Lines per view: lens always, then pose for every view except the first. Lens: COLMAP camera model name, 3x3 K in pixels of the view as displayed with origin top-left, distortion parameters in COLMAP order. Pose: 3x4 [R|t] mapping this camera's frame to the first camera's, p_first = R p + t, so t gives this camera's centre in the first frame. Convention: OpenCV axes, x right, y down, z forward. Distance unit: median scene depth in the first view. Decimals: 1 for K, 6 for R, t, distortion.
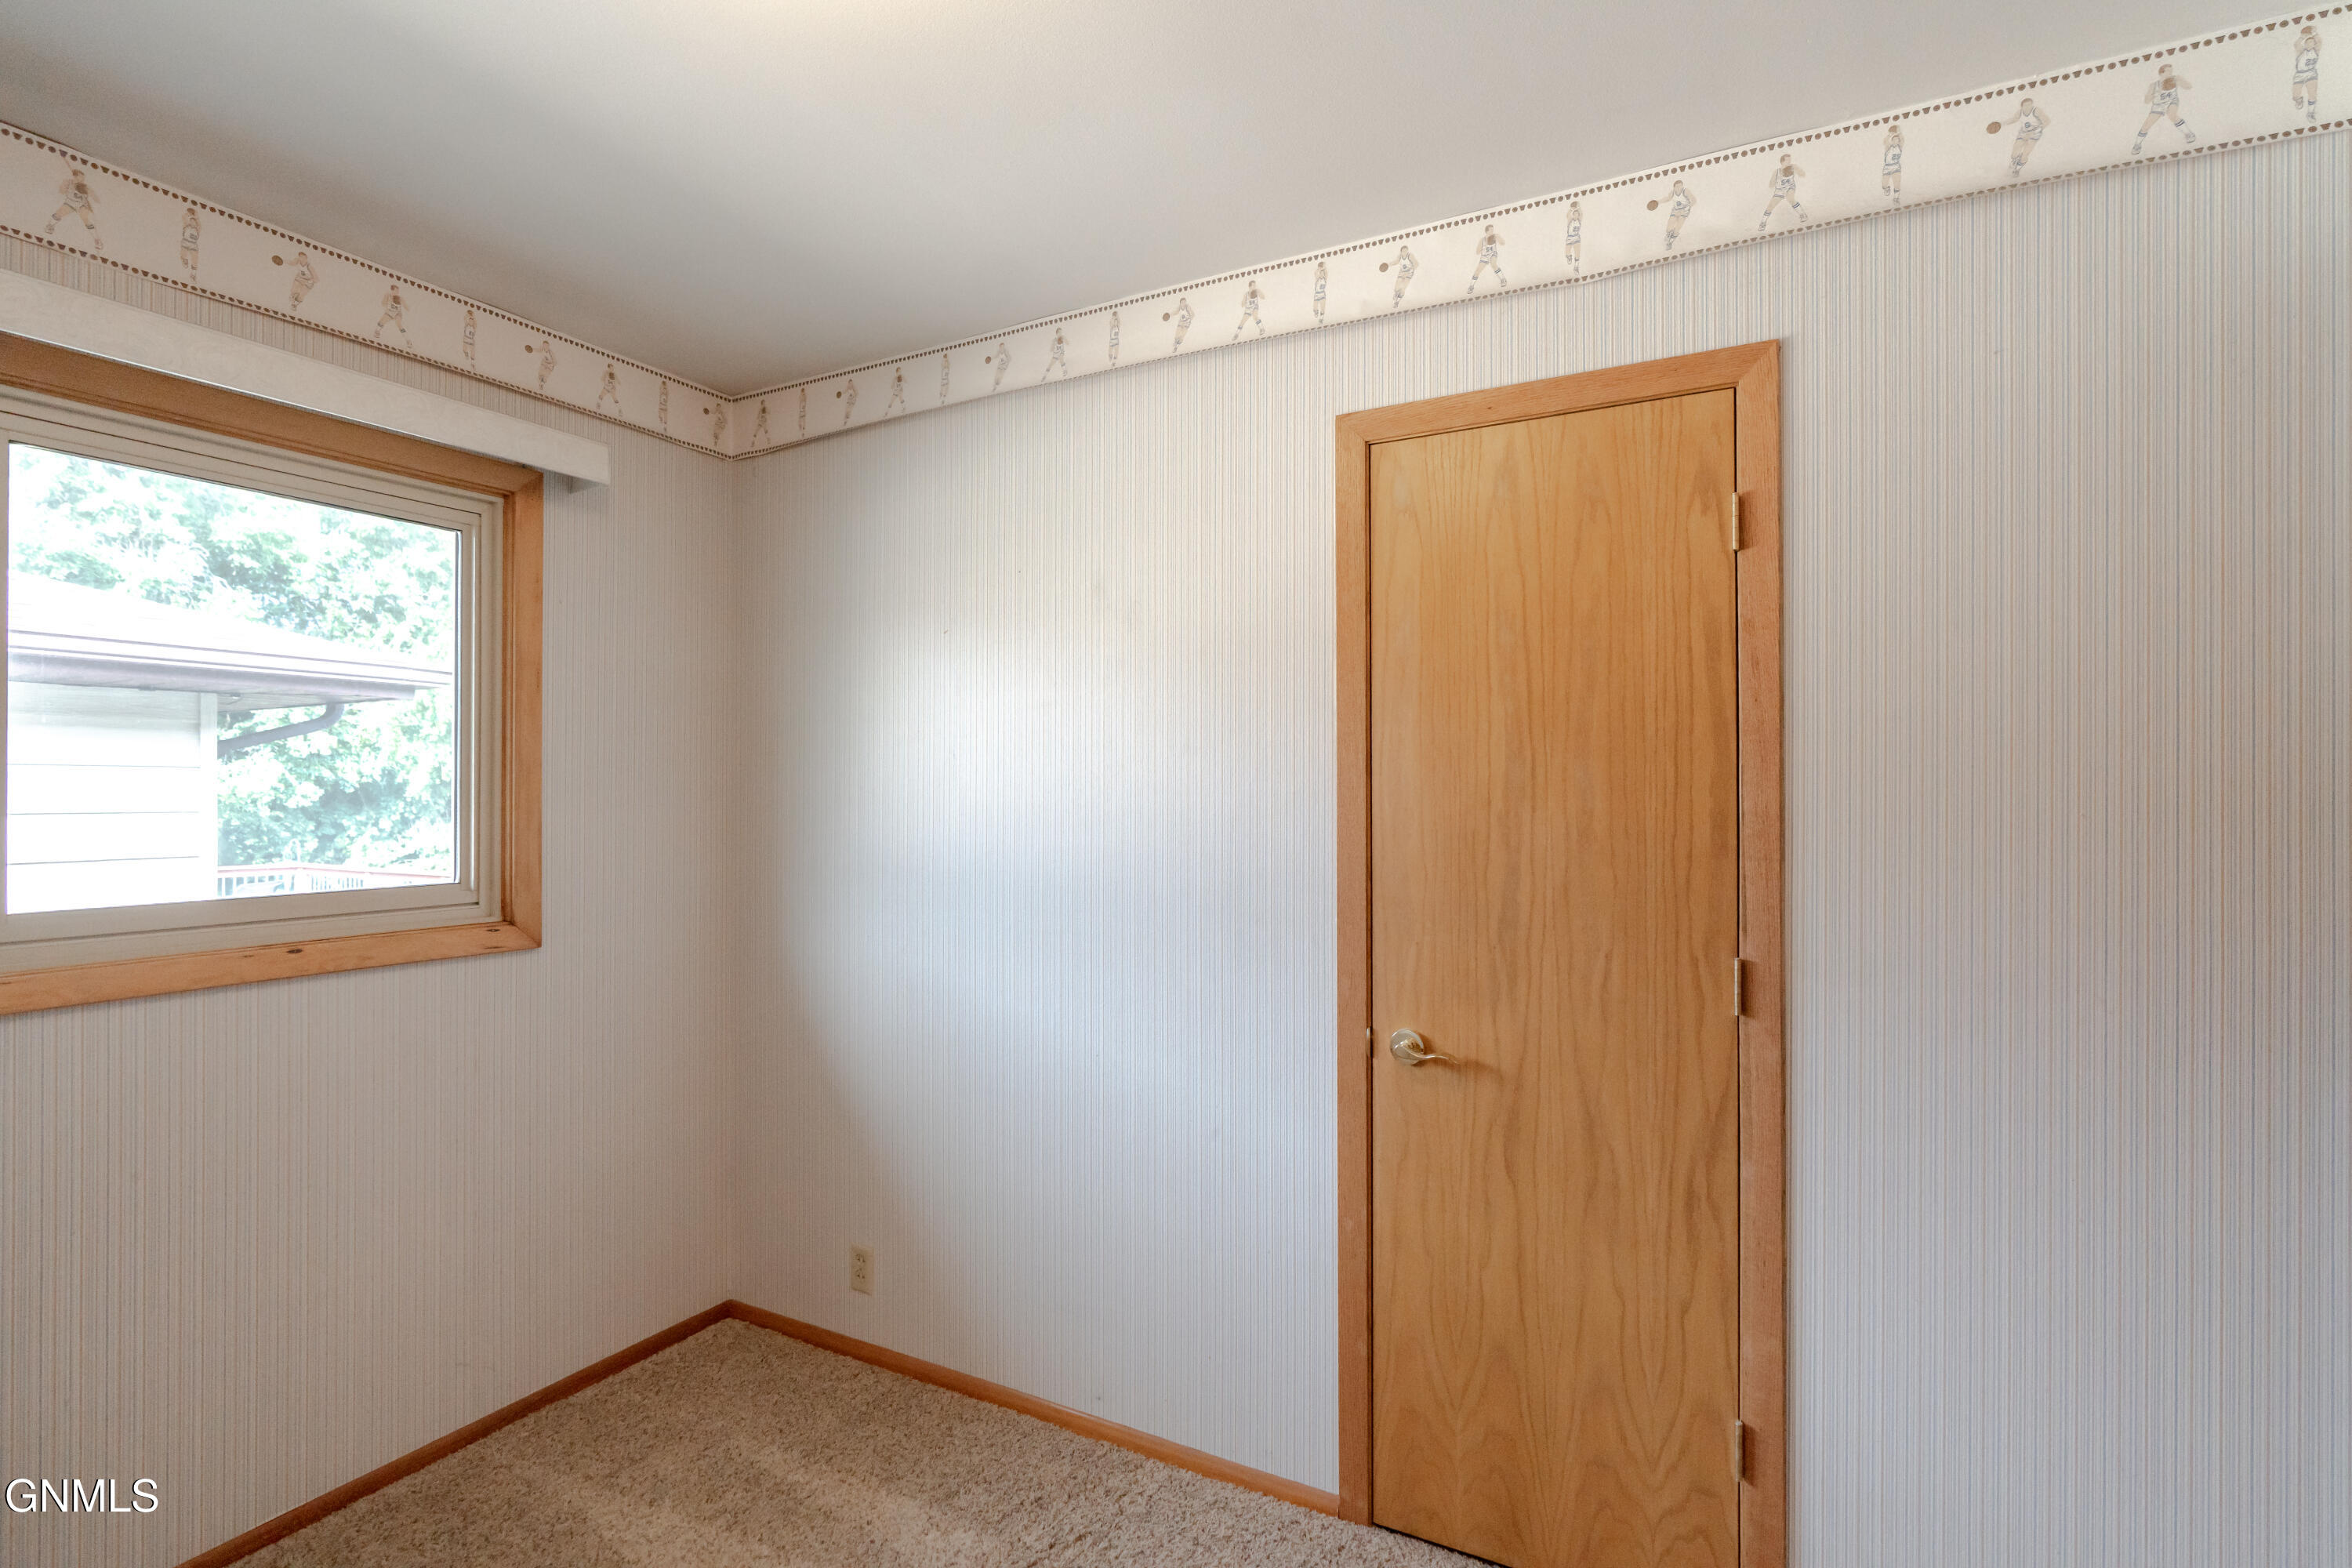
lens RADIAL K [[1121.7, 0, 1177.9], [0, 1121.7, 773.5], [0, 0, 1]] dist [-0.002243, -0.000451]
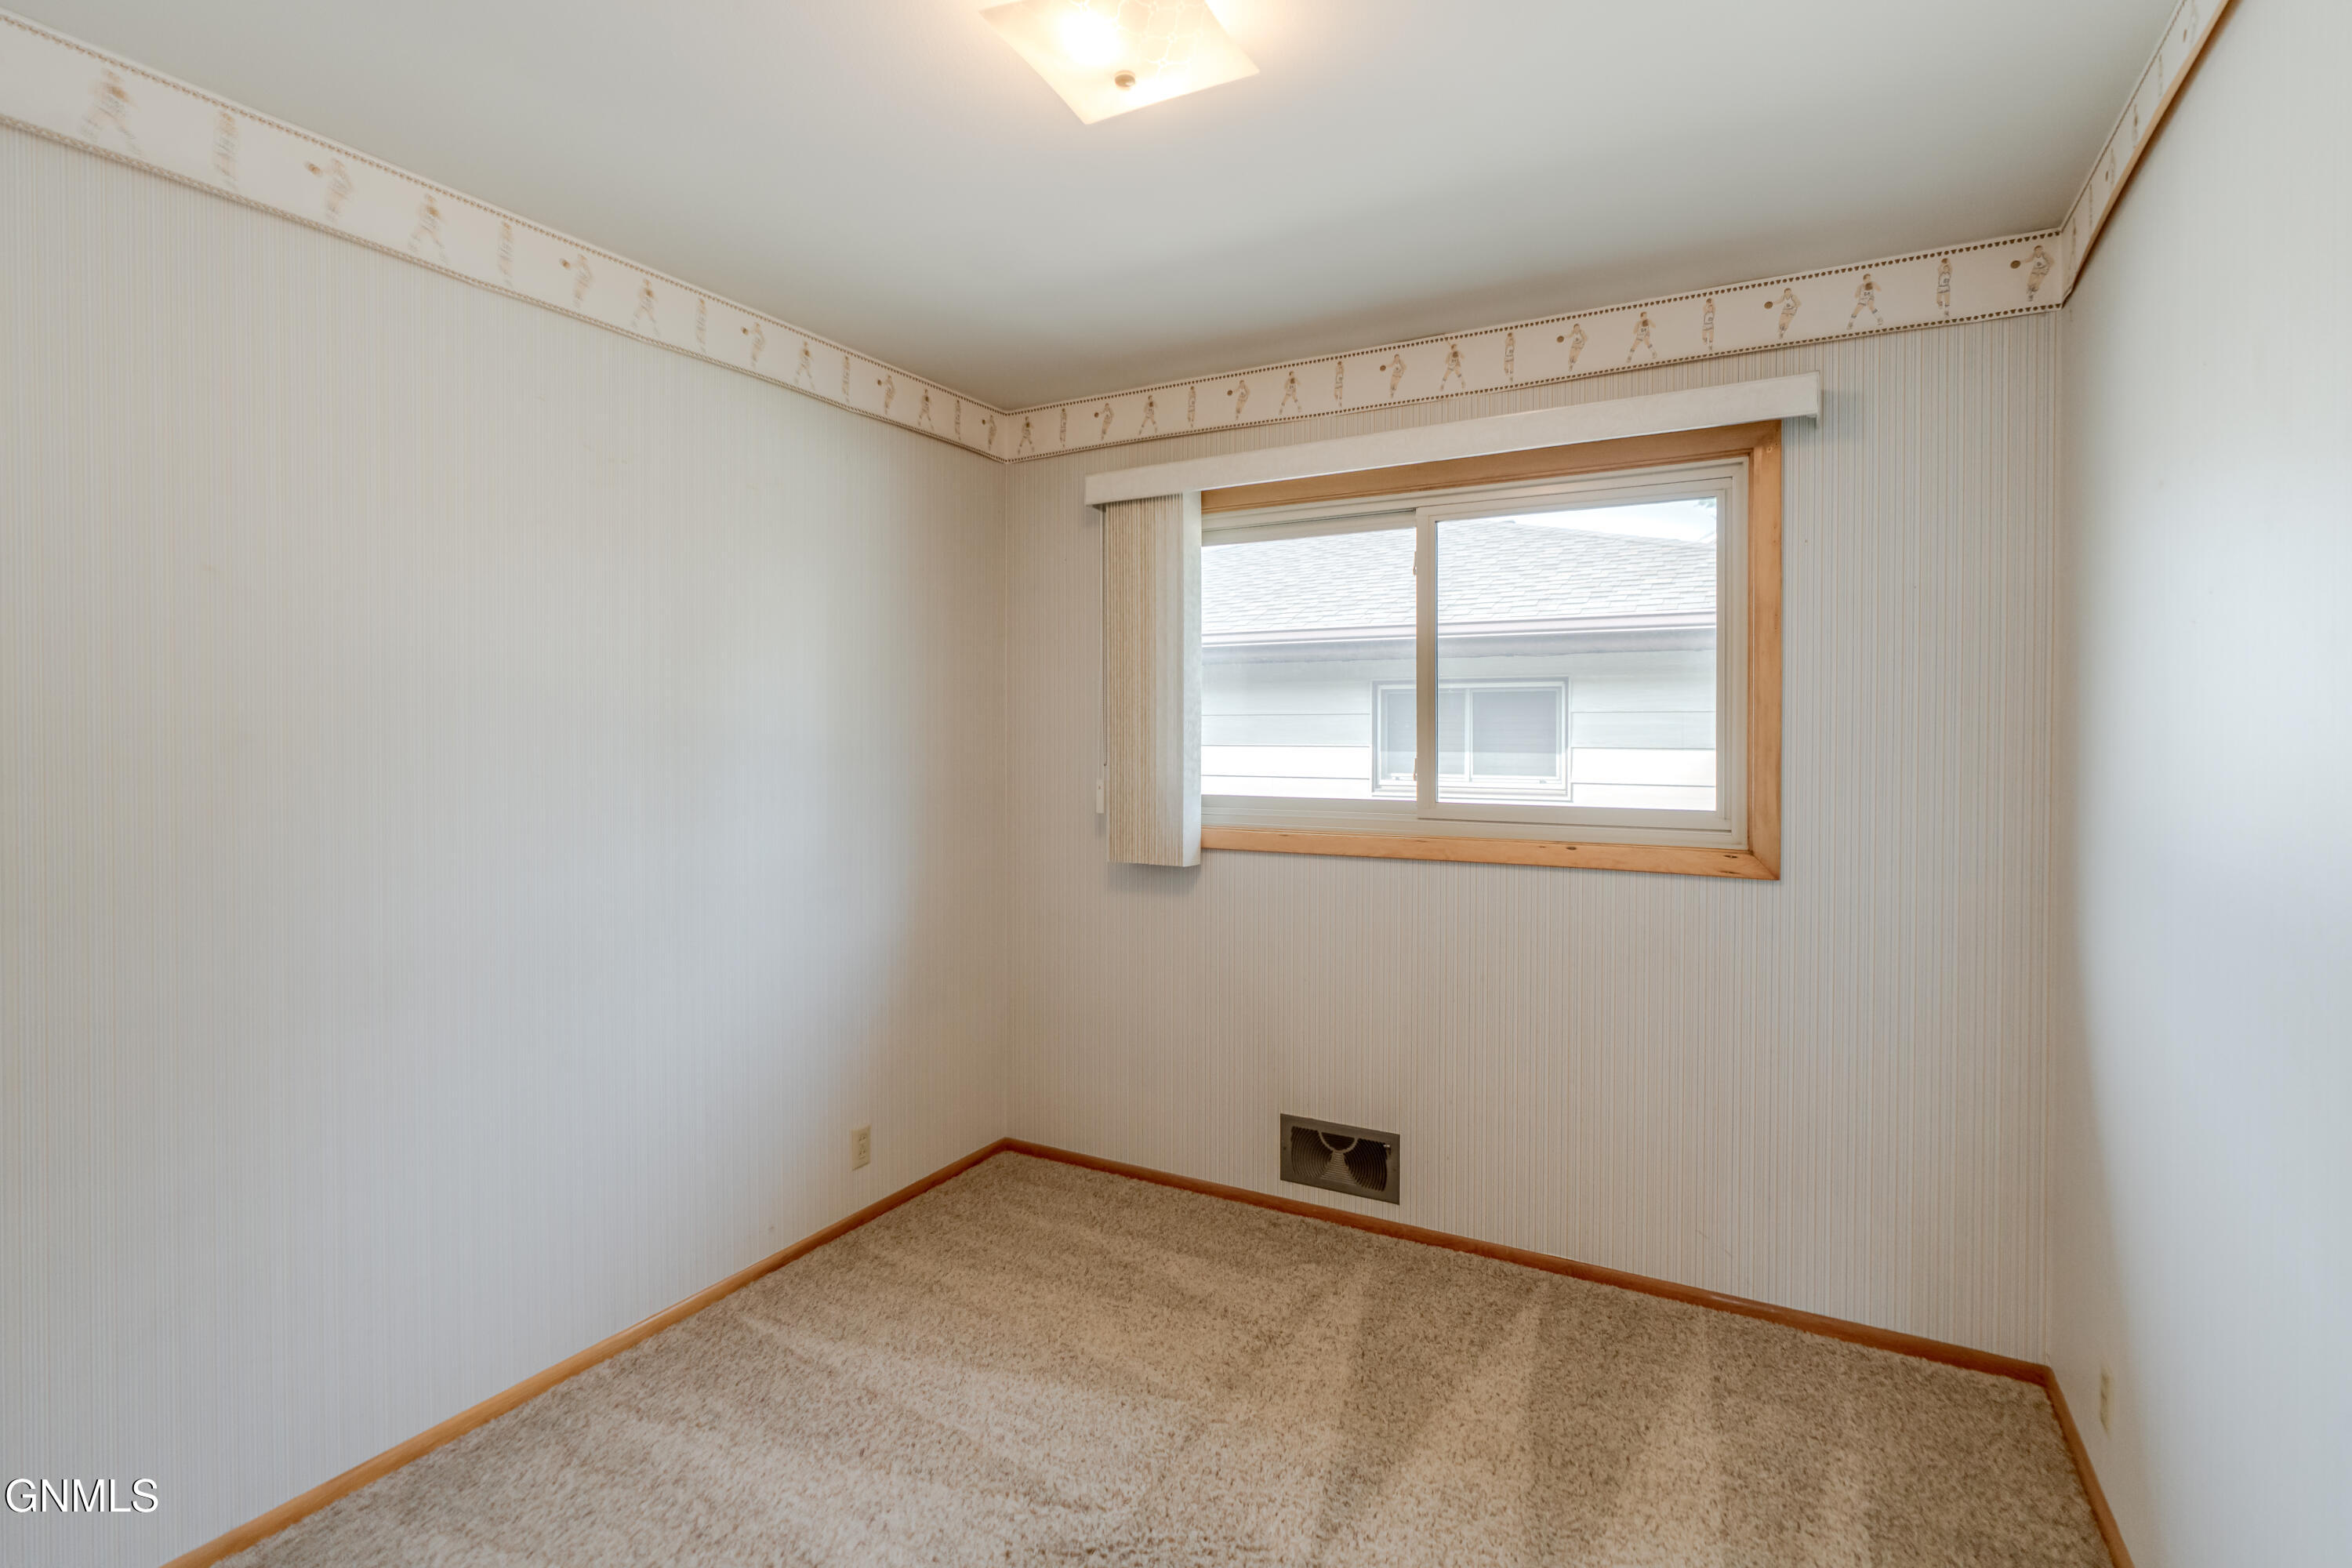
lens RADIAL K [[1068.4, 0, 1180.5], [0, 1068.4, 781.2], [0, 0, 1]] dist [-0.000847, -0.000281]
pose [[-0.008796, 0.017606, -0.999806, 0.443162], [-0.003447, 0.999839, 0.017637, 0.050530], [0.999955, 0.003602, -0.008734, 0.478992]]
